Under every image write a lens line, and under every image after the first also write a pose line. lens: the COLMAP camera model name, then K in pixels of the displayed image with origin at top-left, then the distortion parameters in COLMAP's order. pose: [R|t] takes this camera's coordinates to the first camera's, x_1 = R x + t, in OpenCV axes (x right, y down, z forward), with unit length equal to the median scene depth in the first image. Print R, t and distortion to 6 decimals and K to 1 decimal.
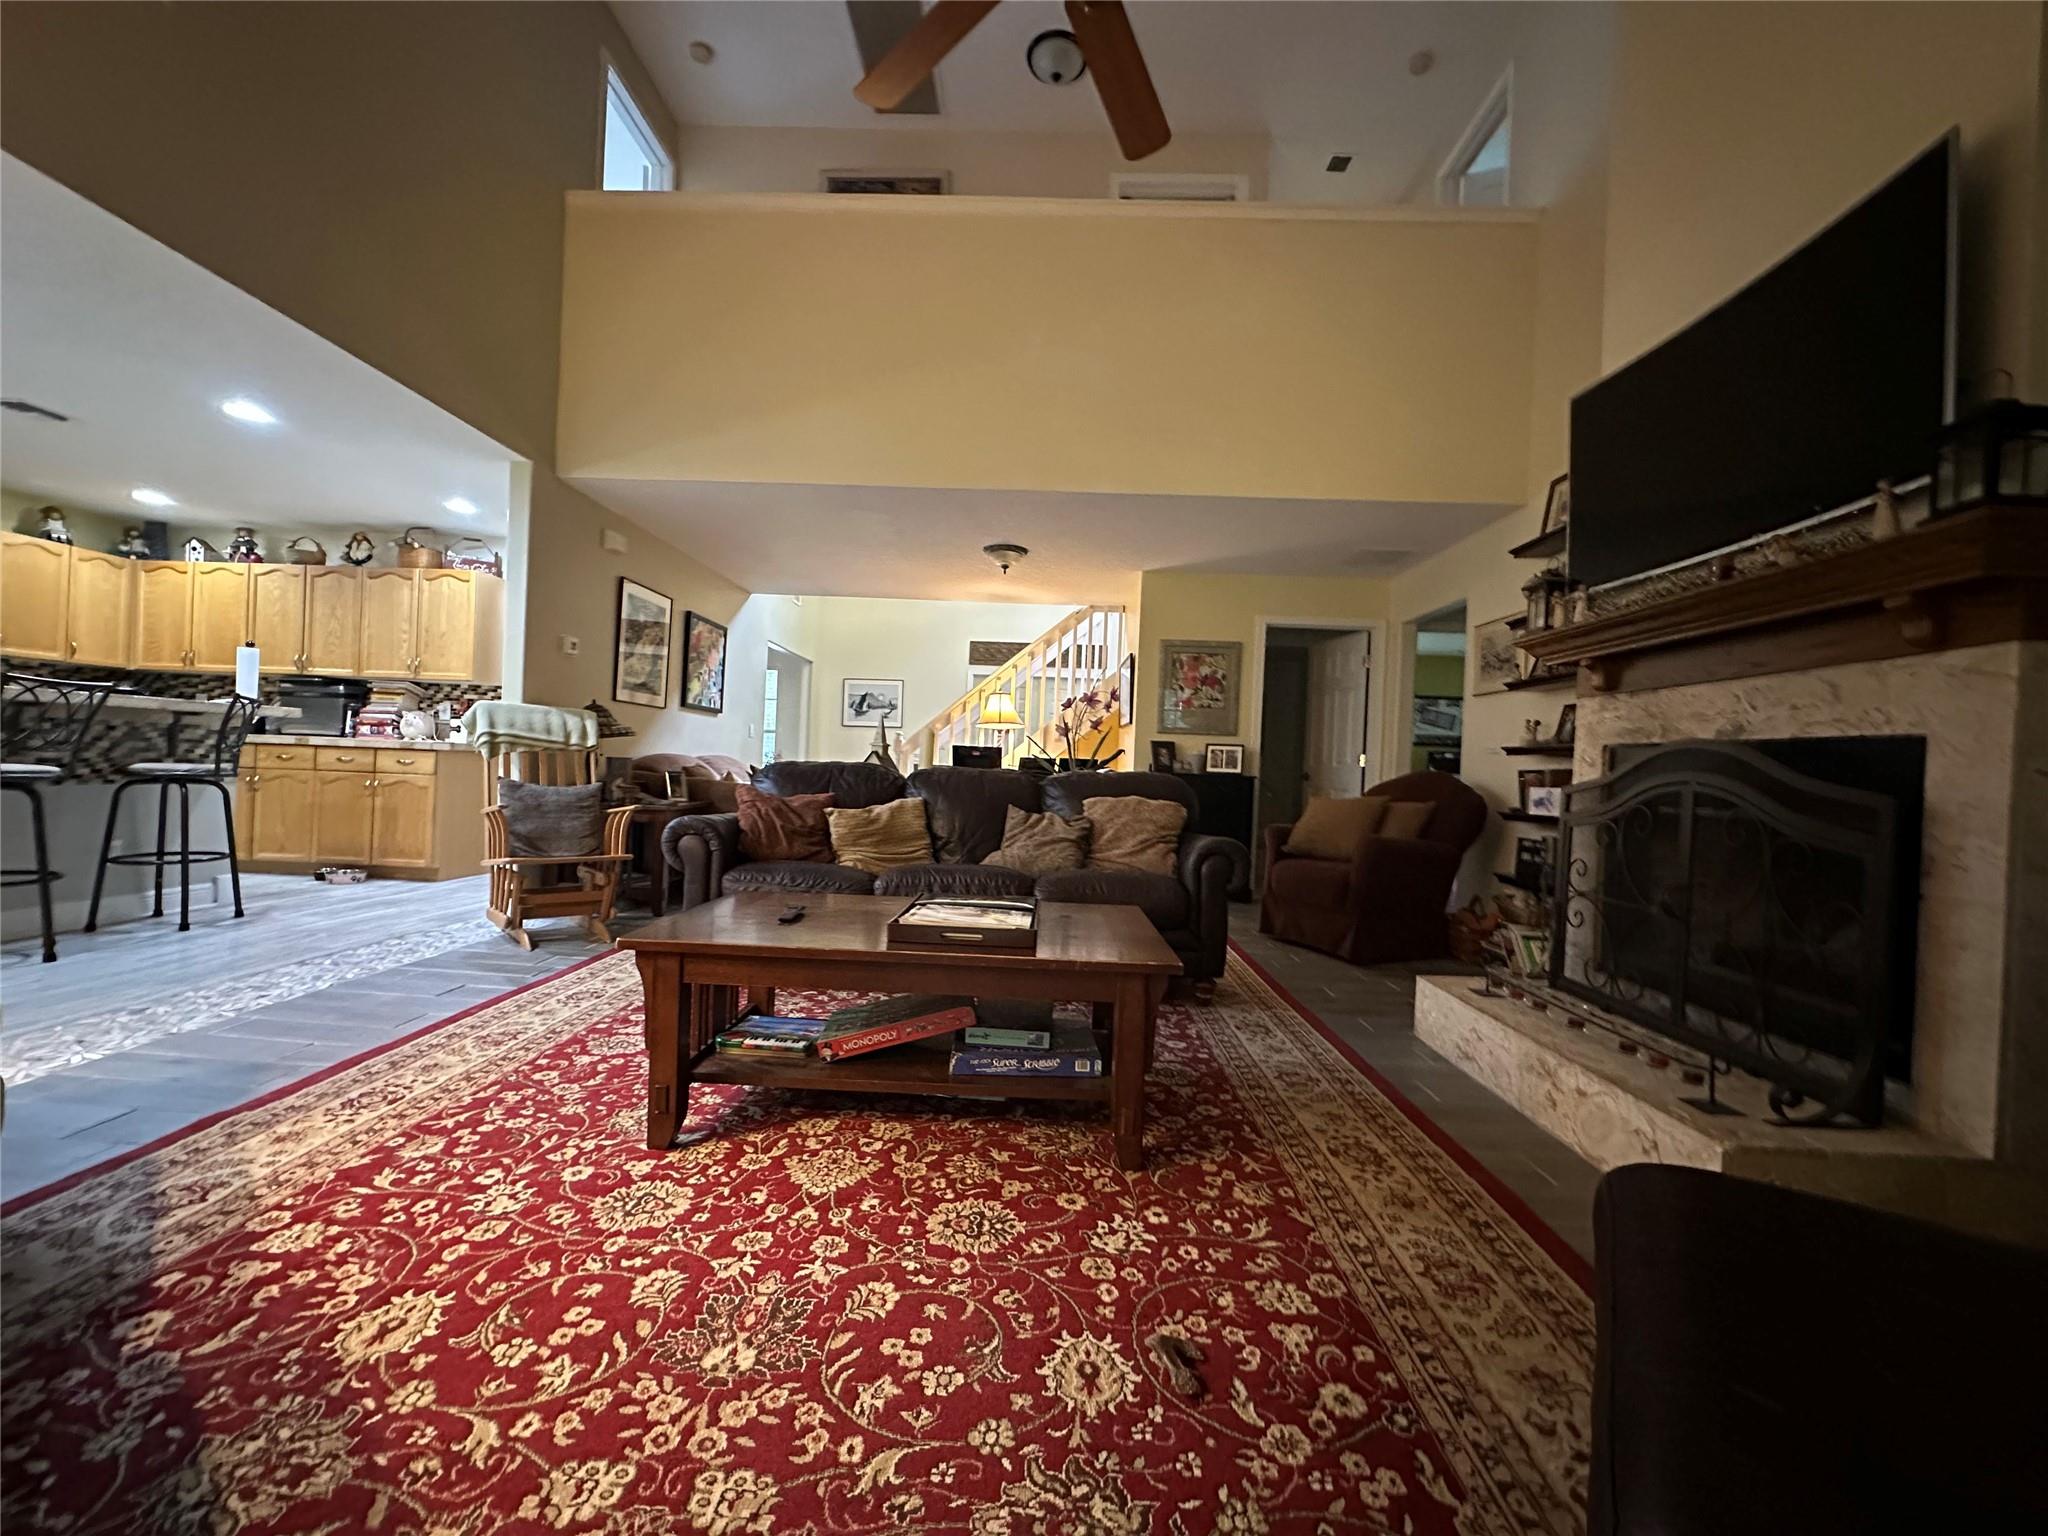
lens RADIAL K [[817.3, 0, 1024.0], [0, 817.3, 768.0], [0, 0, 1]] dist [0.001447, 0.000377]
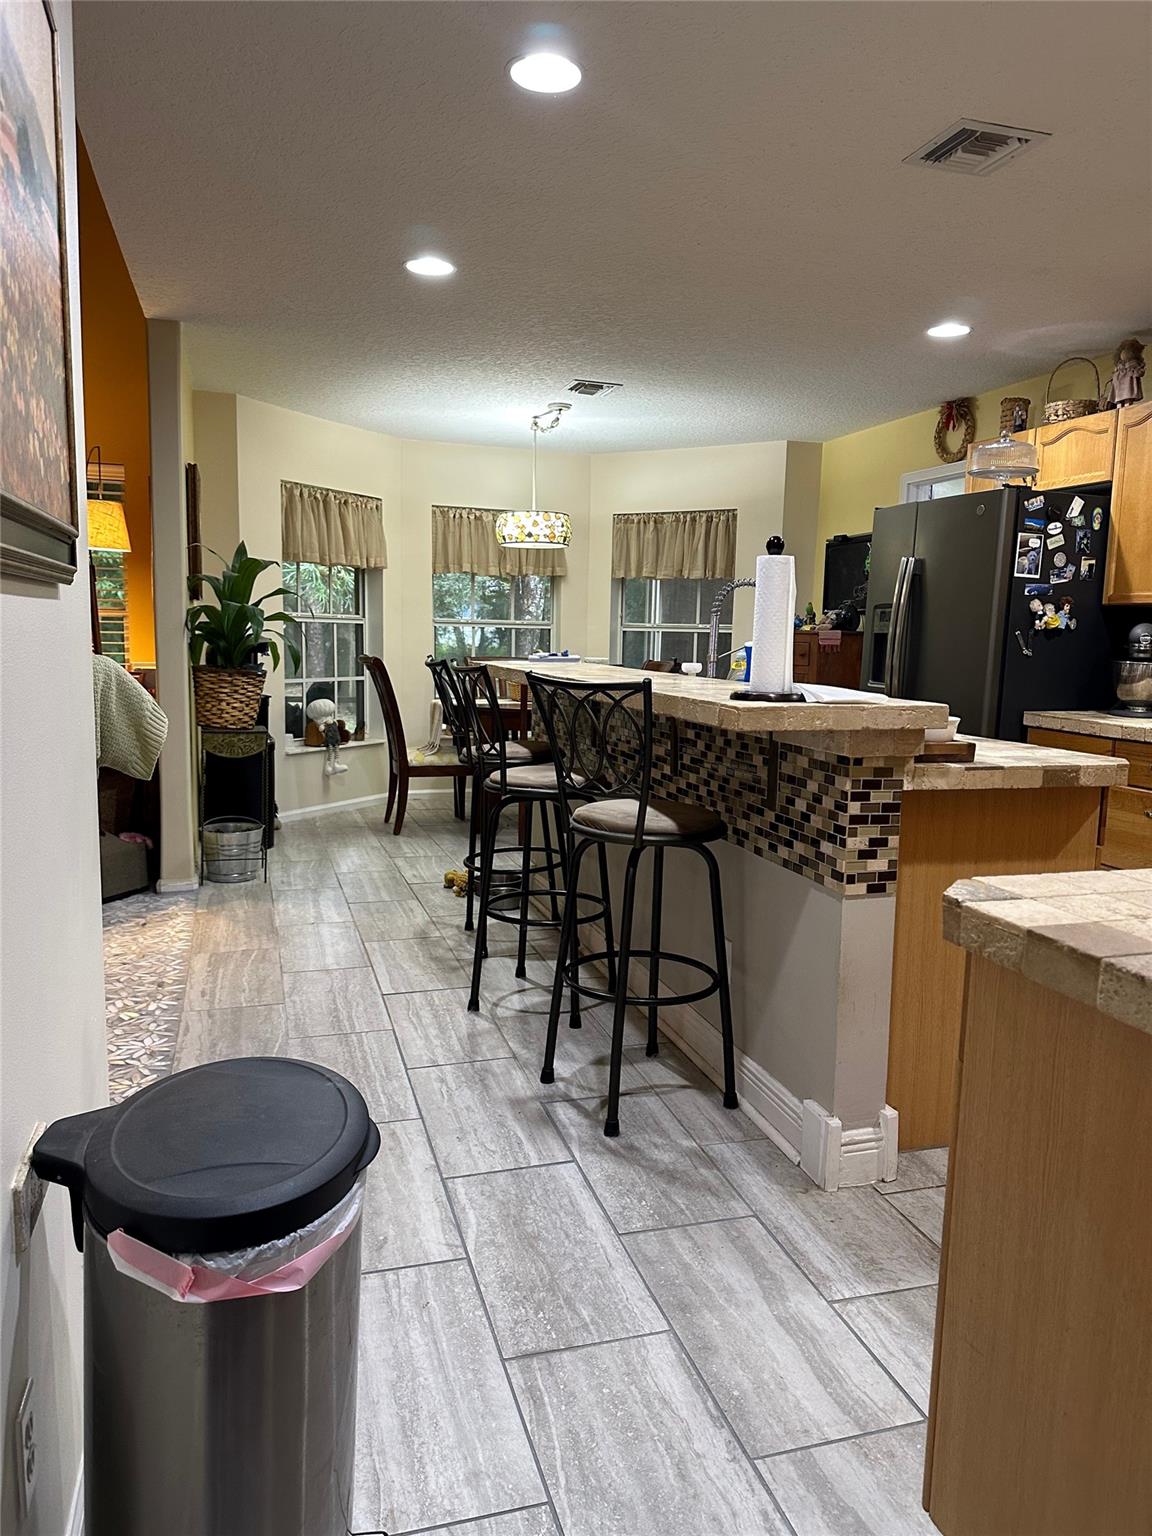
lens RADIAL K [[1078.8, 0, 583.9], [0, 1078.8, 757.0], [0, 0, 1]] dist [0.214699, -0.405052]
pose [[-0.945366, -0.022714, -0.325219, -0.689248], [-0.060440, 0.992488, 0.106373, -0.101235], [0.320359, 0.120217, -0.939637, 1.493222]]
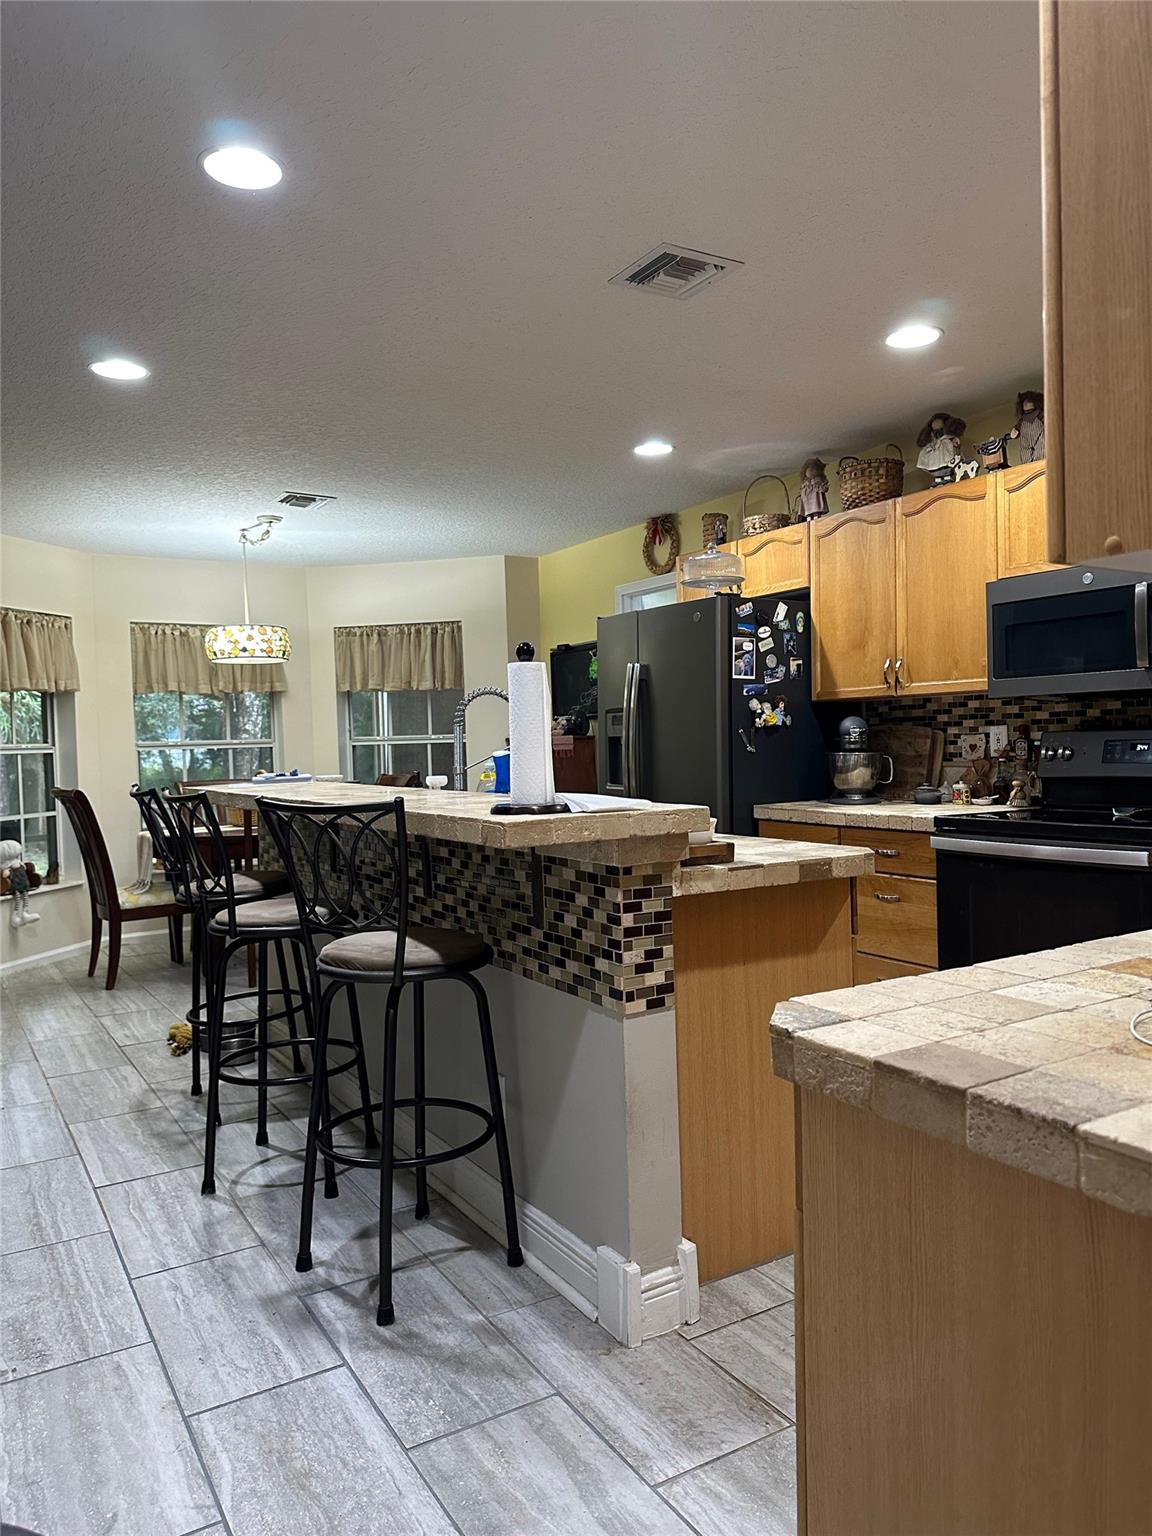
lens RADIAL K [[1079.1, 0, 576.0], [0, 1079.1, 768.0], [0, 0, 1]] dist [0.128639, -0.181495]
pose [[-0.841266, -0.000699, -0.540622, -0.695998], [-0.006355, 0.999943, 0.008596, -0.102691], [0.540585, 0.010667, -0.841222, 1.446072]]
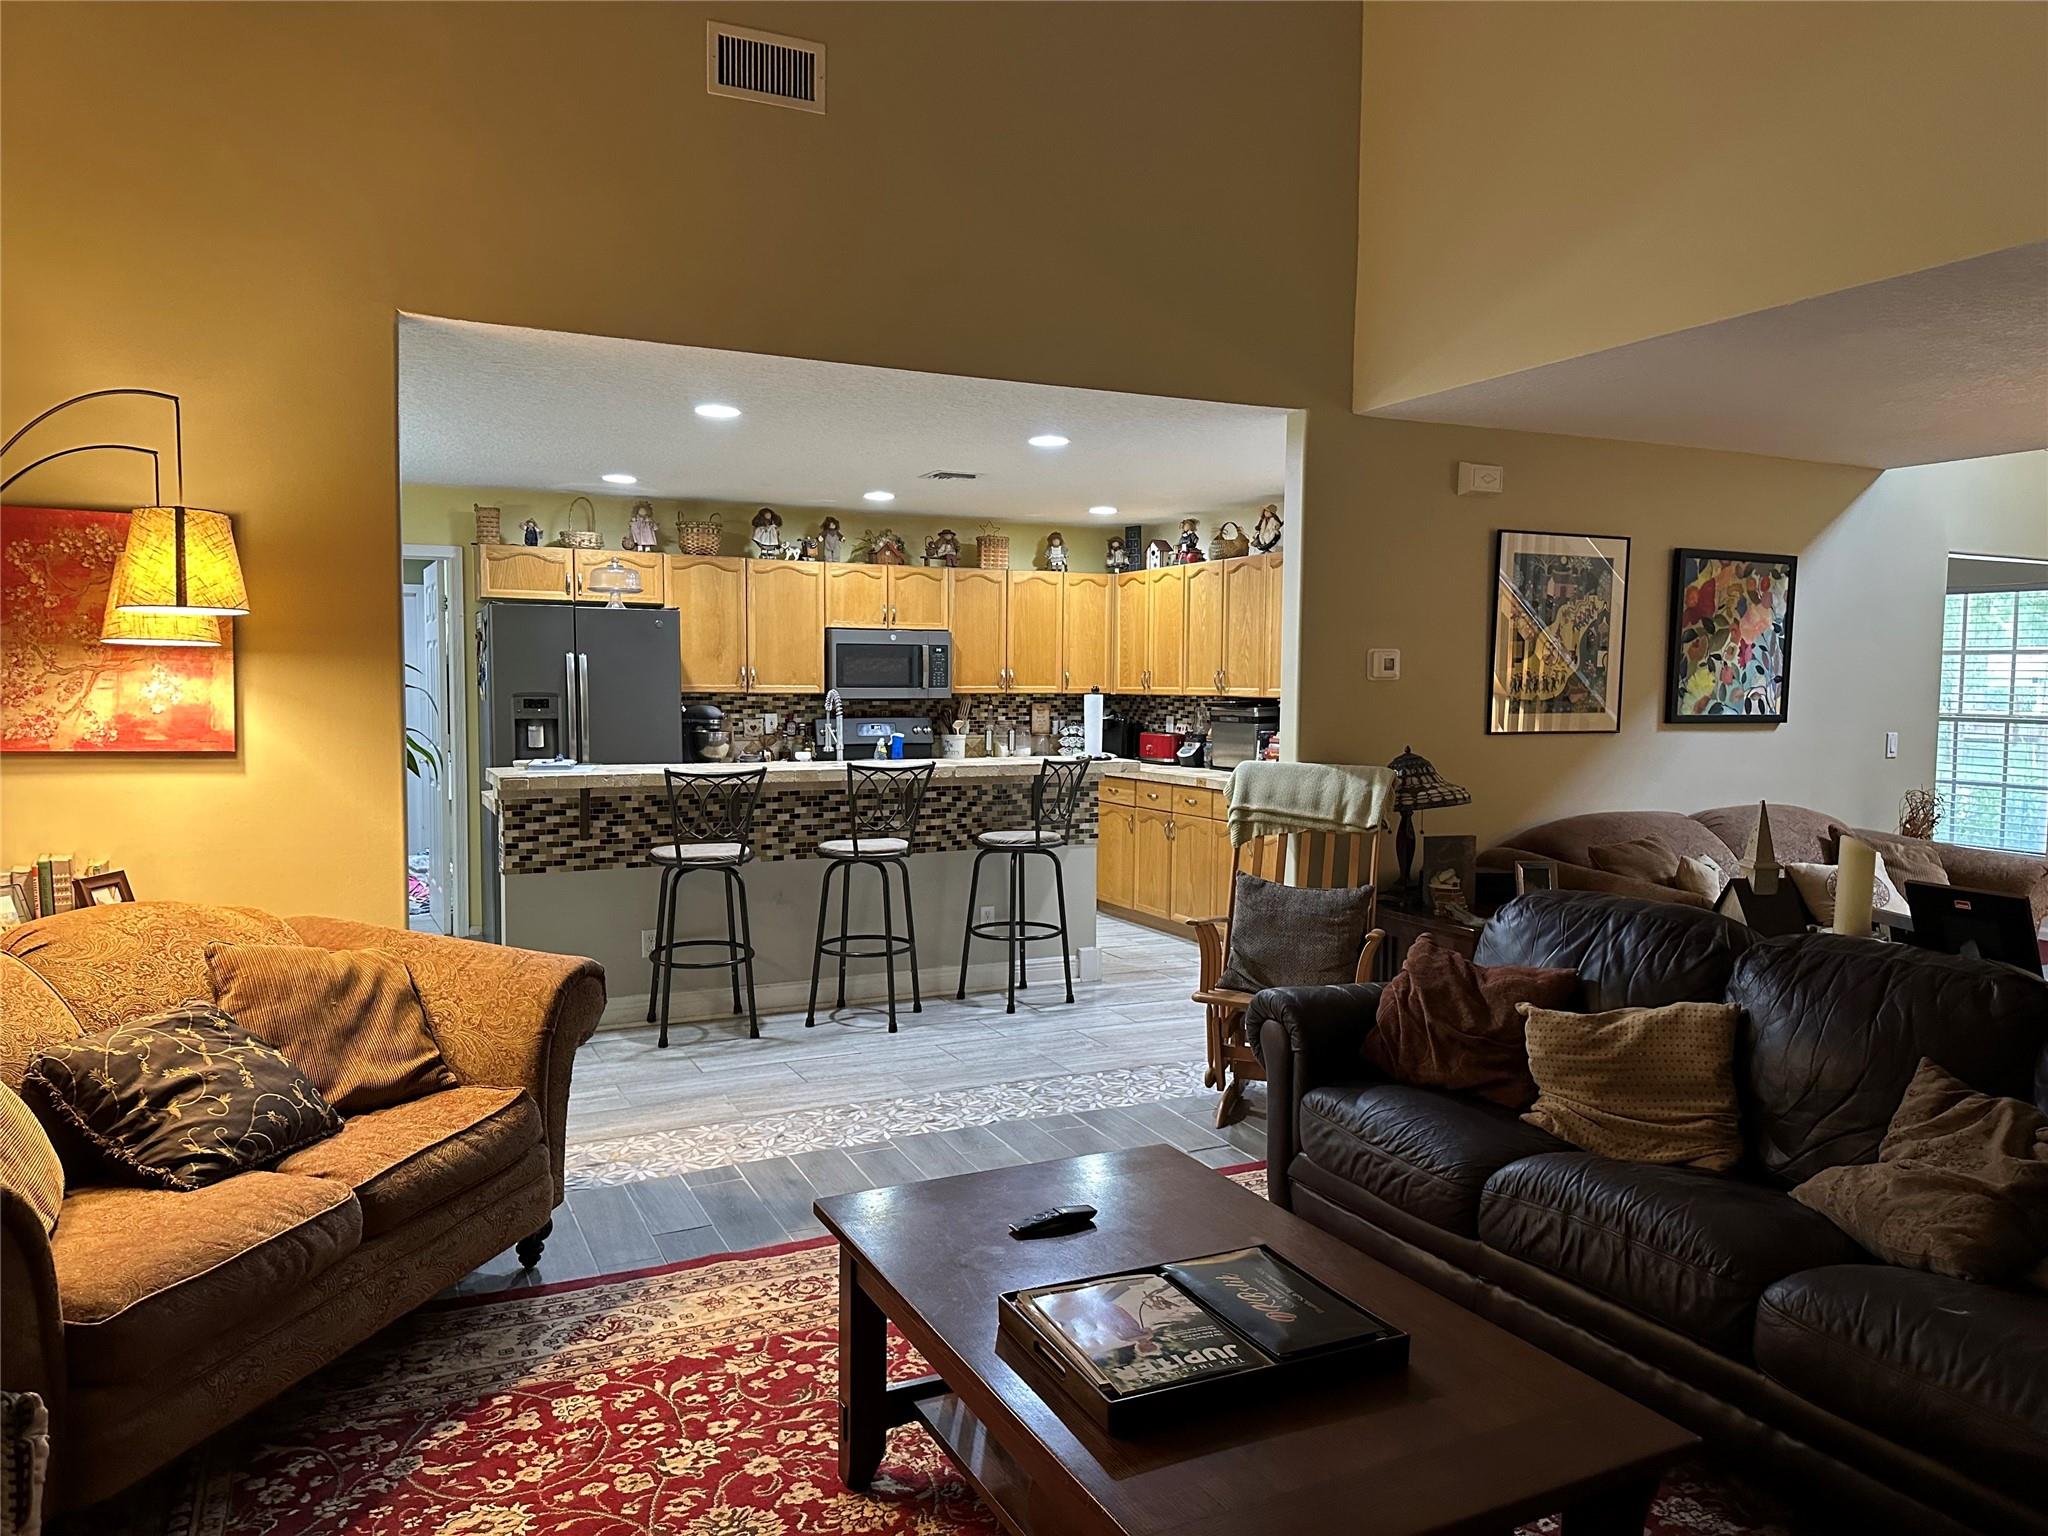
lens RADIAL K [[1421.8, 0, 1024.0], [0, 1421.8, 768.0], [0, 0, 1]] dist [0.093238, -0.172606]
pose [[0.459096, 0.022487, -0.888102, 0.373650], [0.010326, 0.999477, 0.030645, -0.115960], [0.888327, -0.023239, 0.458624, 0.233593]]
